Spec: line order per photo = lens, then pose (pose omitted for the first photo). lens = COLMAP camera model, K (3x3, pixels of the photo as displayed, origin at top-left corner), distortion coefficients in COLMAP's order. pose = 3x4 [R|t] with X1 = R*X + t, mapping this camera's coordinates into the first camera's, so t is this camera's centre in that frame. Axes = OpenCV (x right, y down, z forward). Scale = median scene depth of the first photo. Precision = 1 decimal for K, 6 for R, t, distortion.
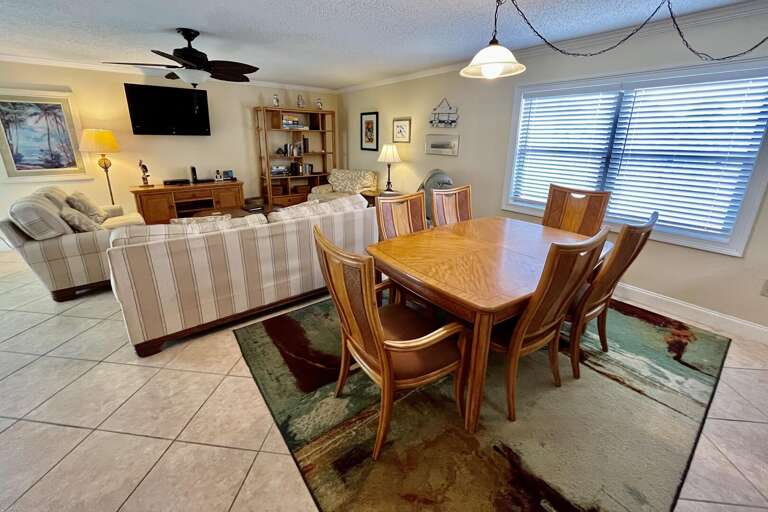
lens RADIAL K [[306.1, 0, 379.6], [0, 306.1, 222.0], [0, 0, 1]] dist [0.000294, -0.000031]
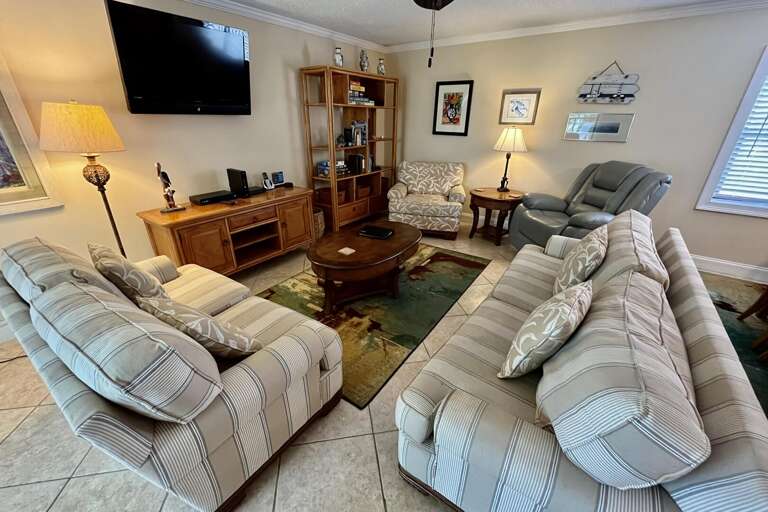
lens RADIAL K [[306.1, 0, 379.0], [0, 306.1, 254.6], [0, 0, 1]] dist [0.000294, -0.000031]
pose [[0.961834, -0.114359, 0.248591, -0.489670], [0.073432, 0.983030, 0.168107, -0.093410], [-0.263597, -0.143436, 0.953909, 0.314784]]
